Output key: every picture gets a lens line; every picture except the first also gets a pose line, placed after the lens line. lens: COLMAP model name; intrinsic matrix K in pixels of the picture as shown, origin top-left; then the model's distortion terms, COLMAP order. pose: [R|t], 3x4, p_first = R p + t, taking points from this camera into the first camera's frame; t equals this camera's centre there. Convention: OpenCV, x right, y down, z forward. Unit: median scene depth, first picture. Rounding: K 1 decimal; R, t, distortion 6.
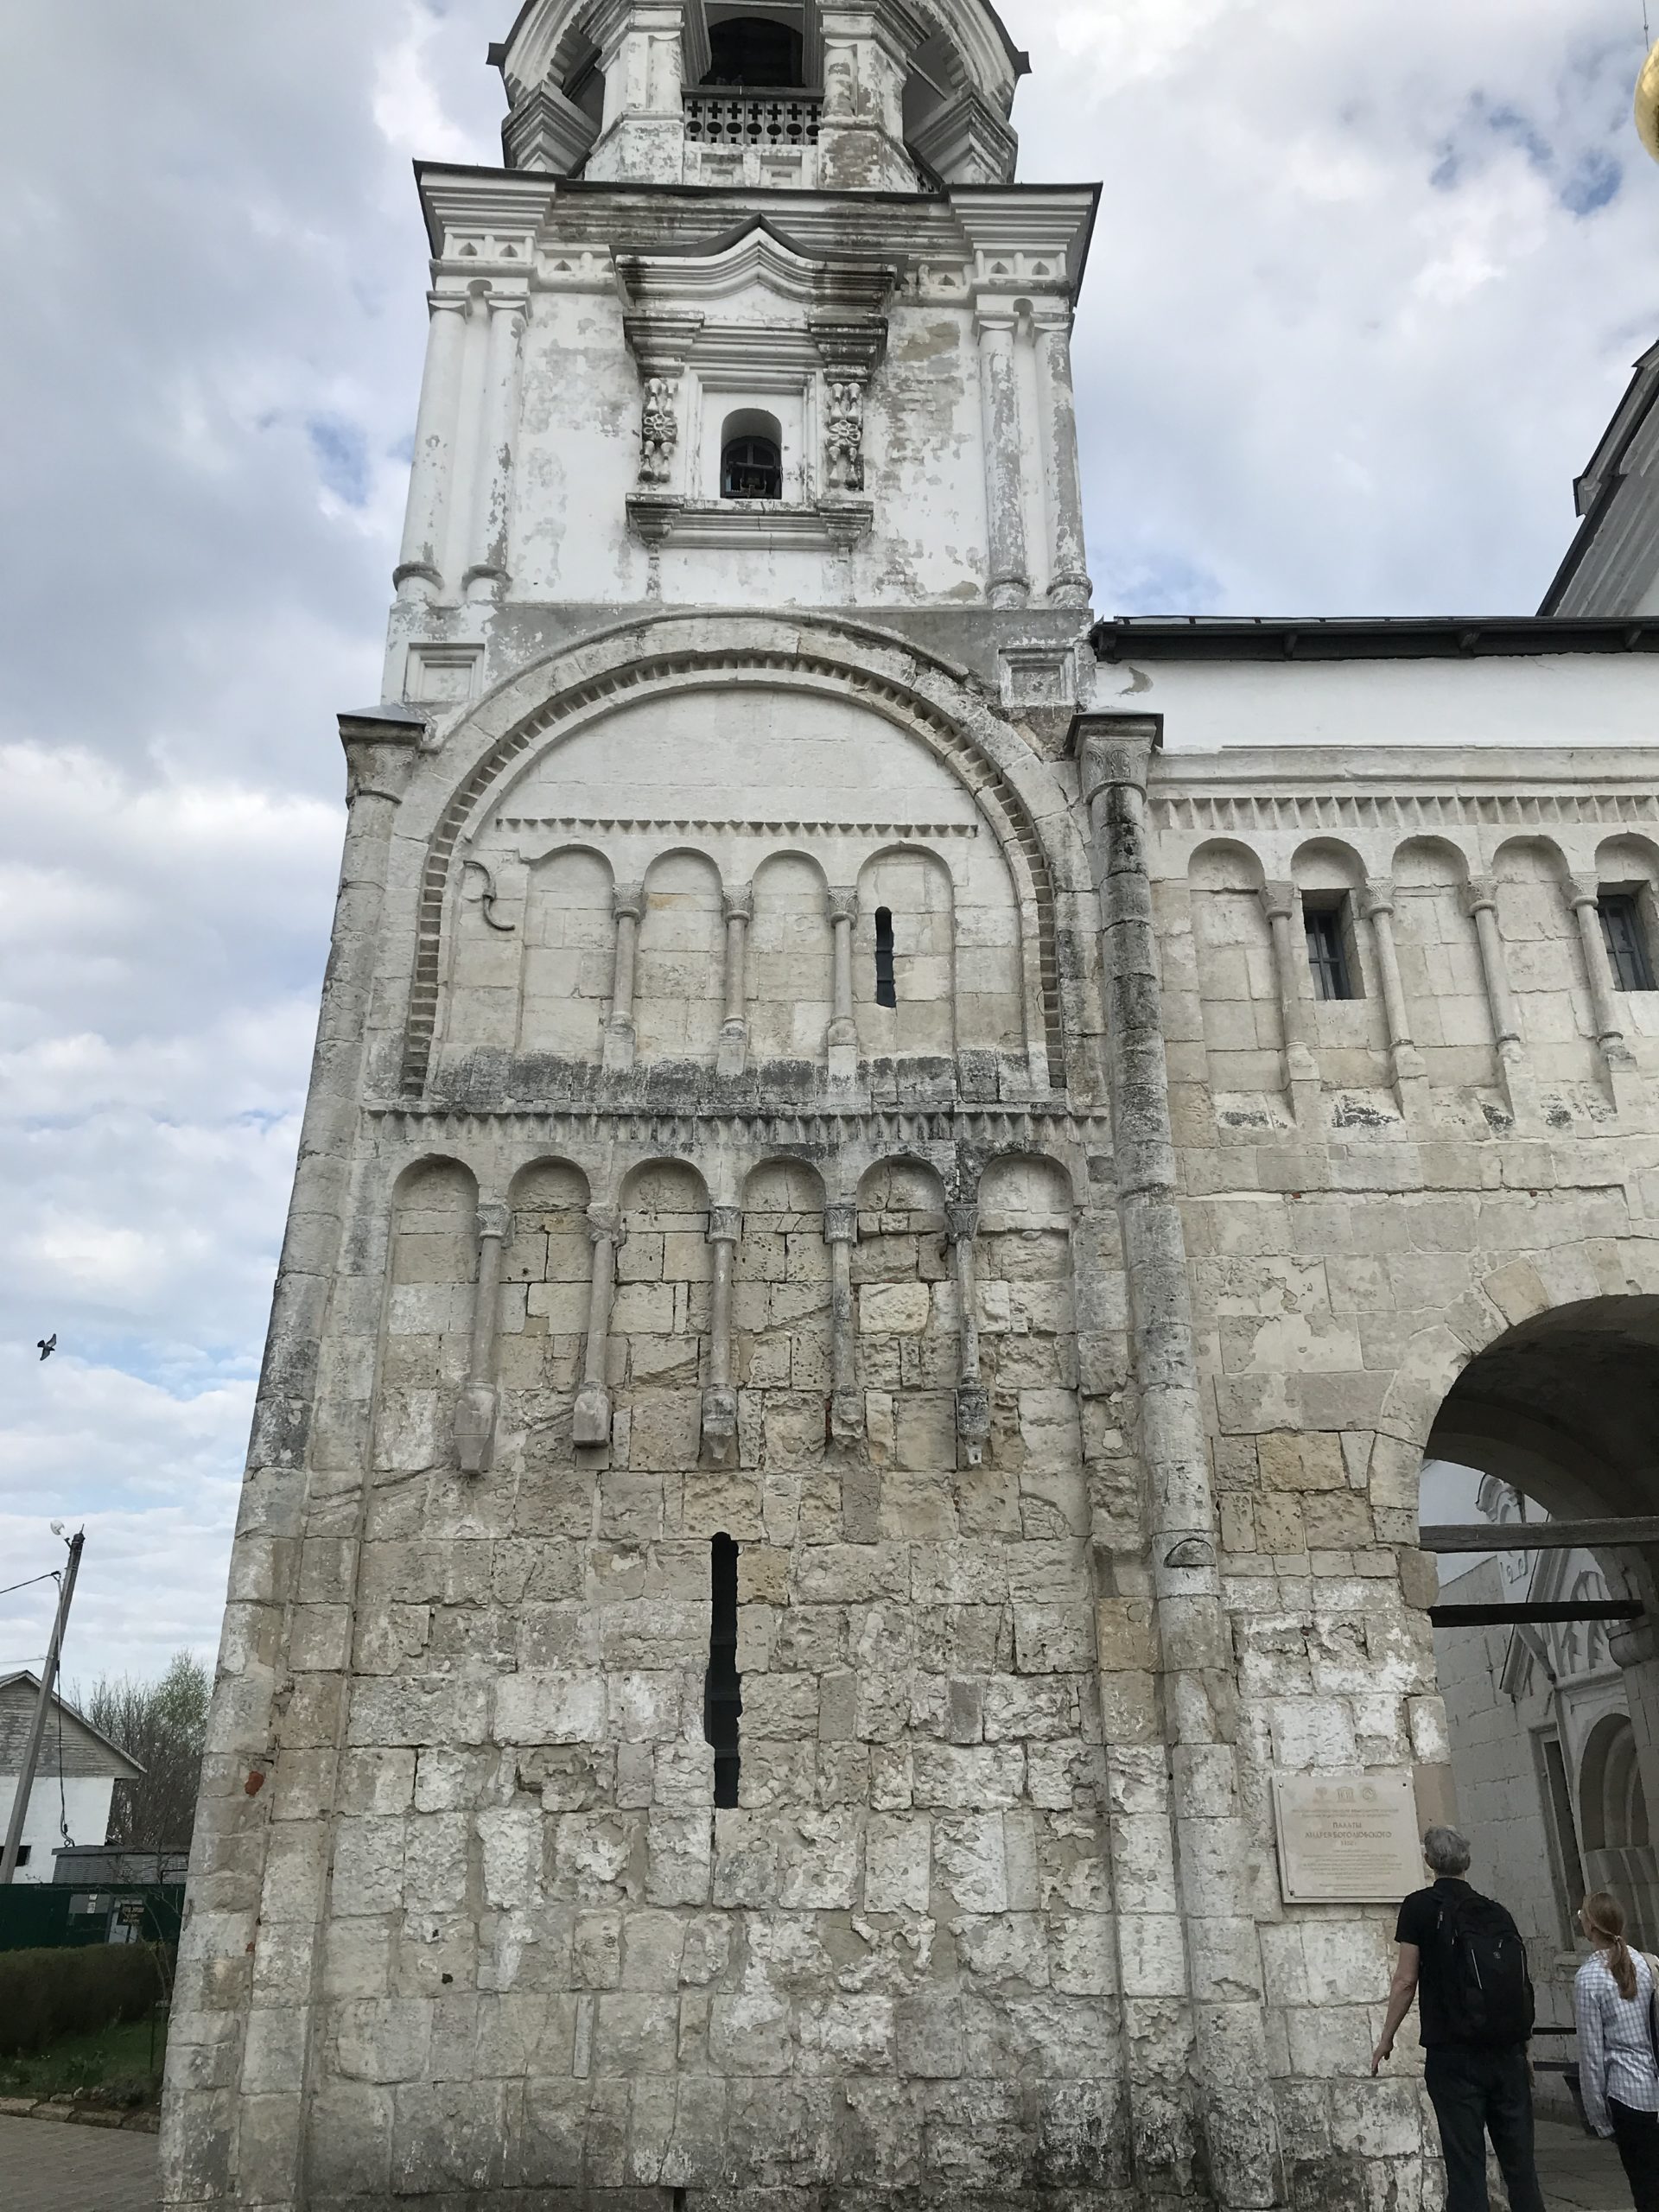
lens RADIAL K [[1764.0, 0, 837.9], [0, 1764.0, 1109.0], [0, 0, 1]] dist [0.022225, -0.003069]
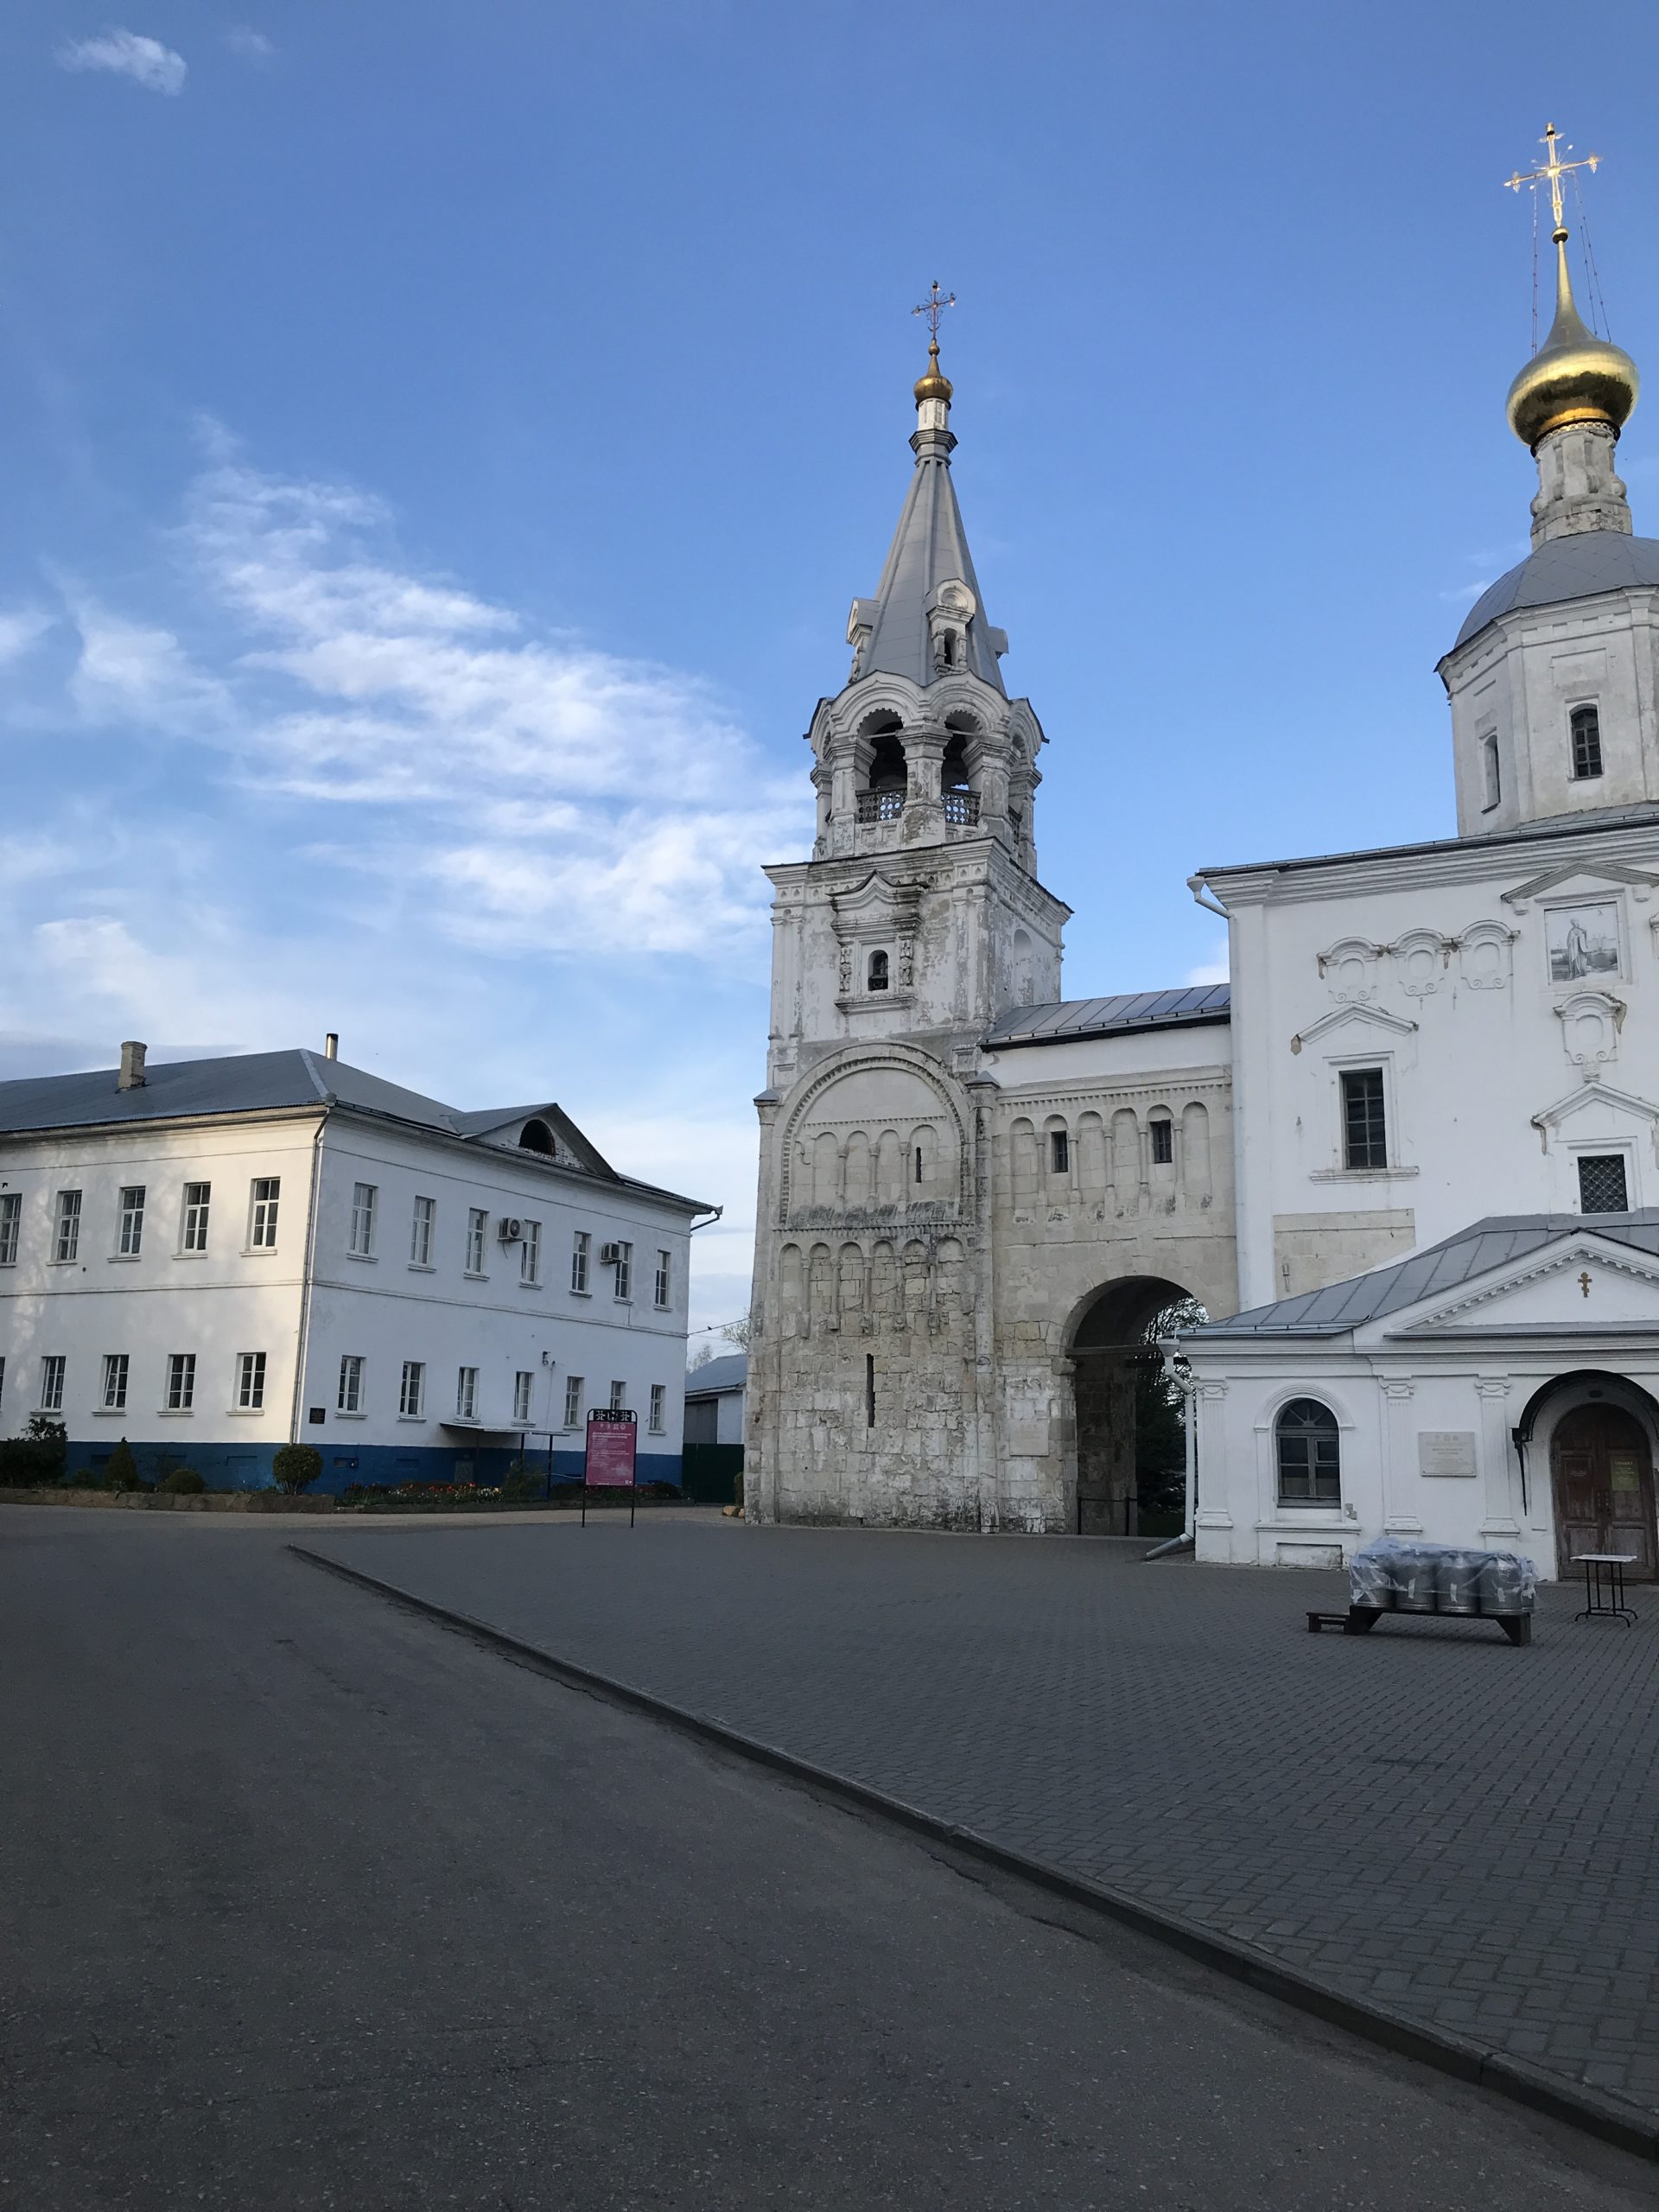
lens RADIAL K [[1784.7, 0, 823.2], [0, 1784.7, 1070.7], [0, 0, 1]] dist [0.097868, -0.268782]
pose [[0.888737, -0.076422, -0.452002, 1.374576], [0.158221, 0.976552, 0.145987, -0.771381], [0.430247, -0.201260, 0.879990, -1.882719]]
